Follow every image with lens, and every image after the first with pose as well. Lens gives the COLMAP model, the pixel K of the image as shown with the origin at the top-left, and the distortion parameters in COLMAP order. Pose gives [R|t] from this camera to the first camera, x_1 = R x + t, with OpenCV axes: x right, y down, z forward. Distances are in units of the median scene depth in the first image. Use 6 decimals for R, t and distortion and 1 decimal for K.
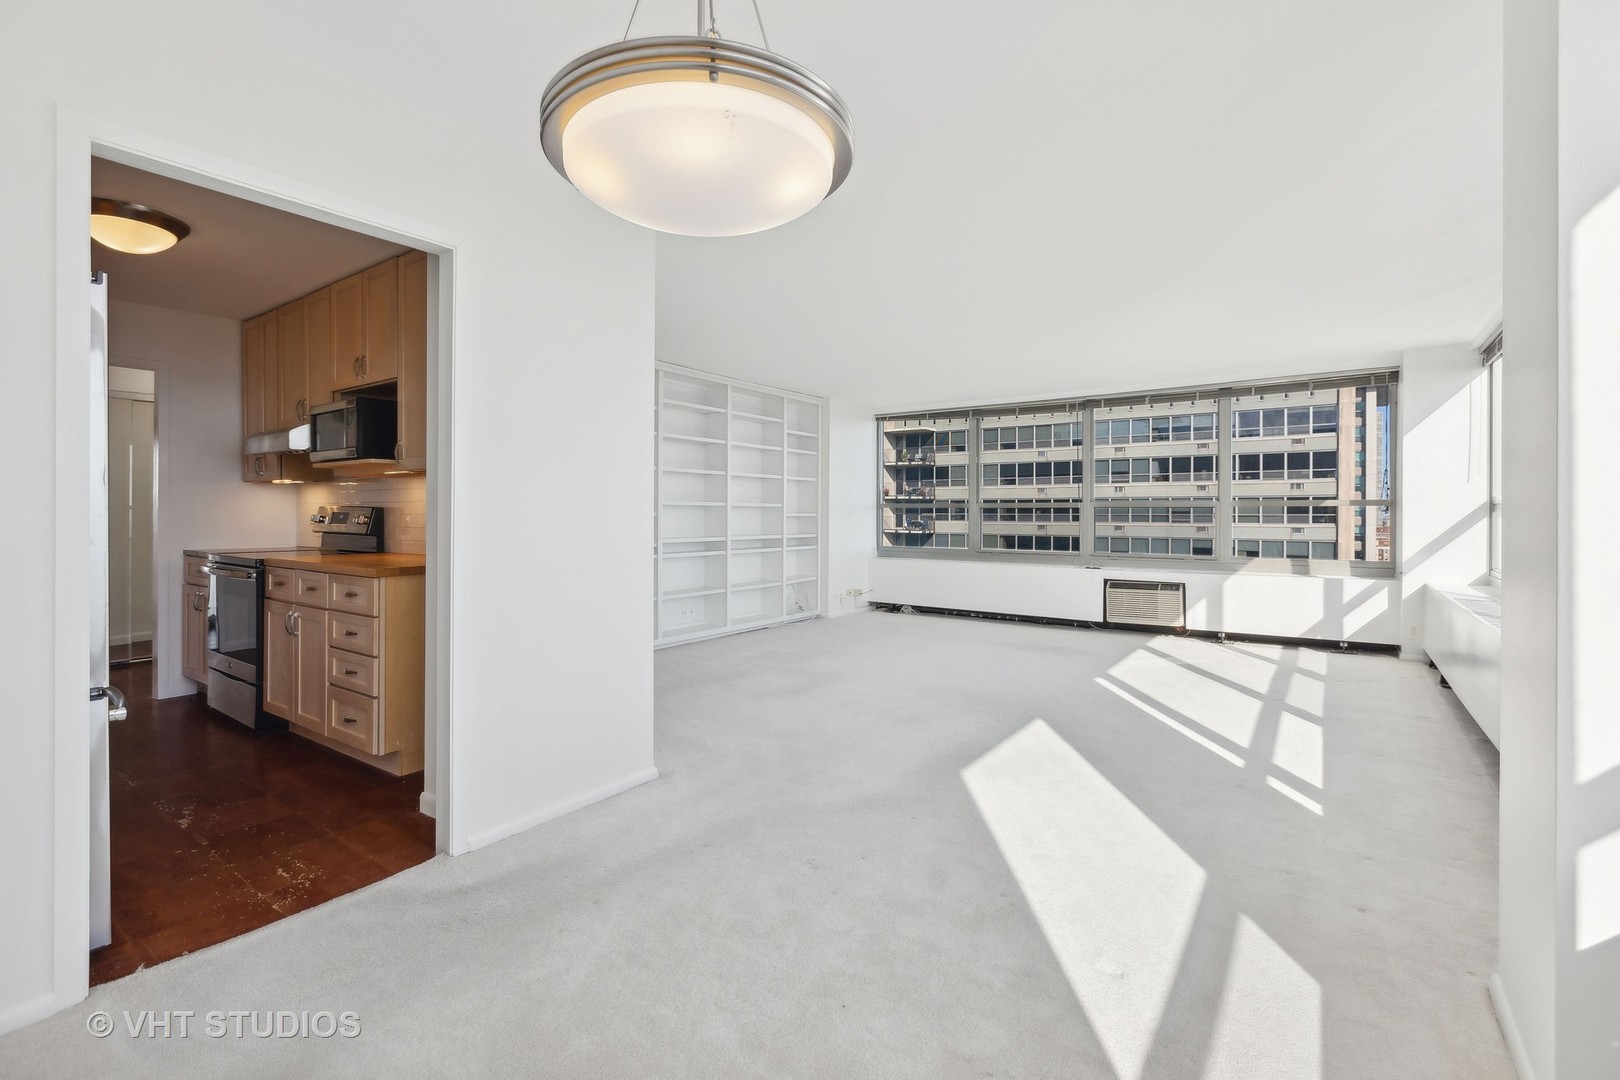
lens RADIAL K [[720.6, 0, 816.6], [0, 720.6, 513.4], [0, 0, 1]] dist [0.000939, 0.000154]
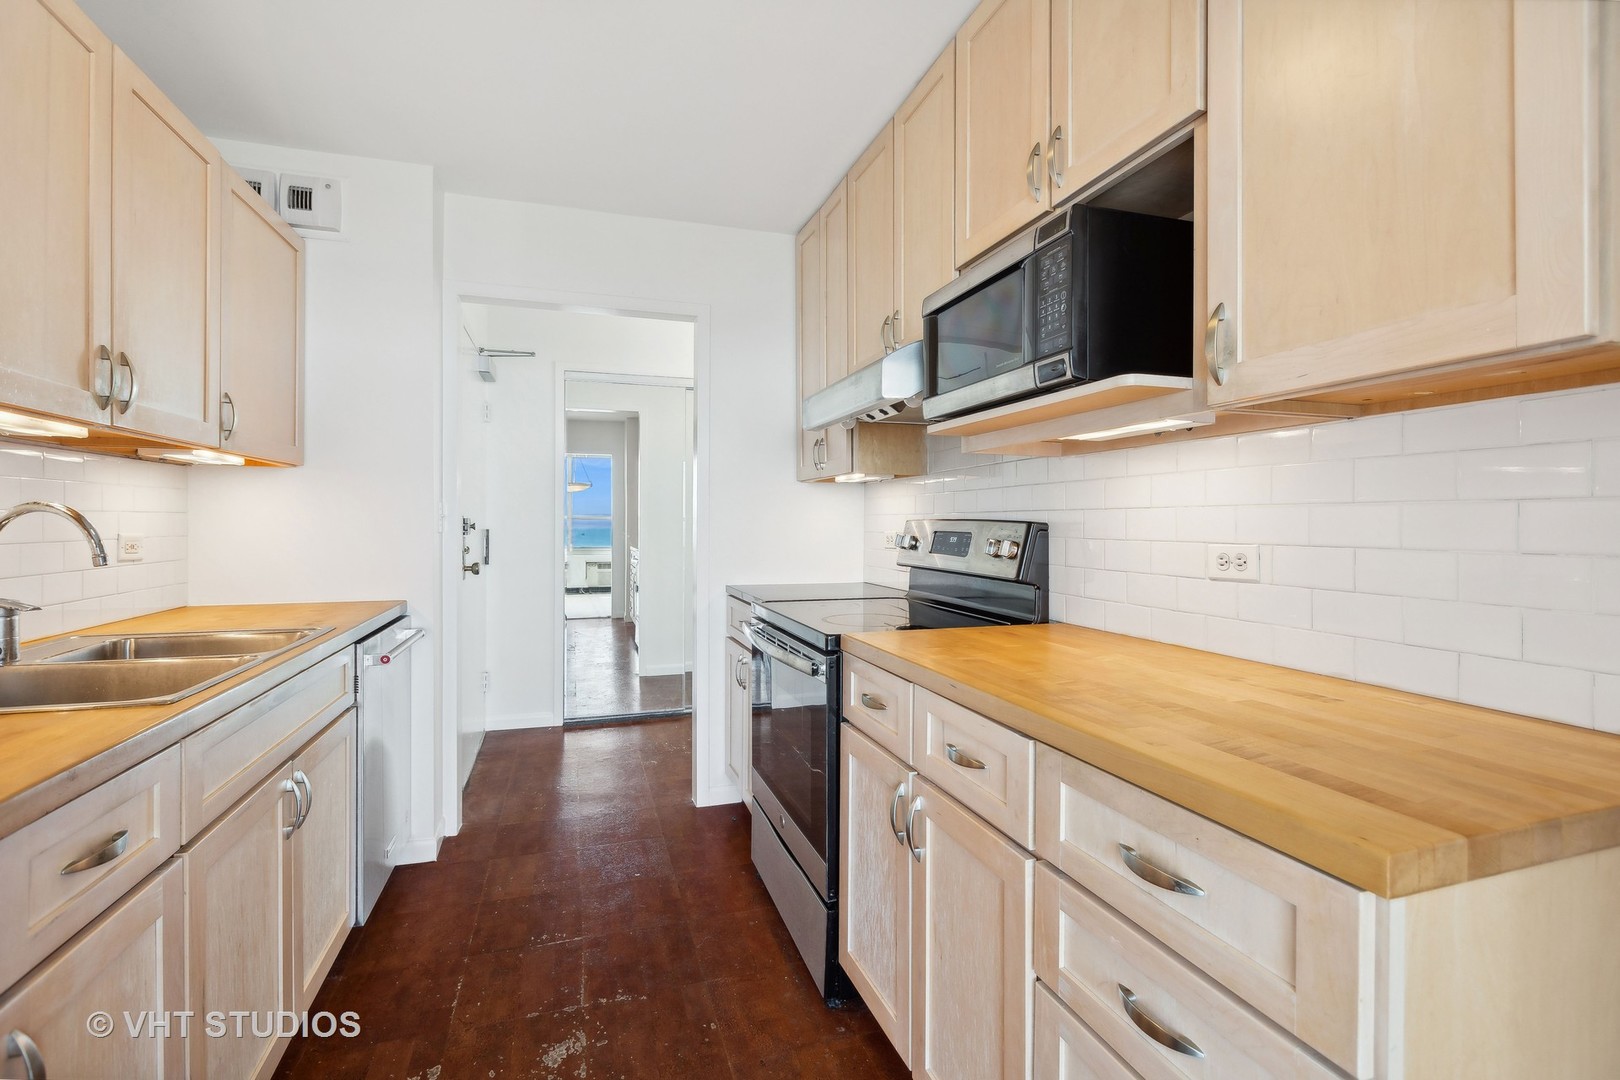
lens RADIAL K [[729.2, 0, 808.0], [0, 729.2, 517.9], [0, 0, 1]] dist [-0.000320, -0.000234]
pose [[0.801264, -0.002706, -0.598305, -0.437347], [0.000025, 0.999990, -0.004489, -0.008760], [0.598311, 0.003582, 0.801256, 0.532208]]
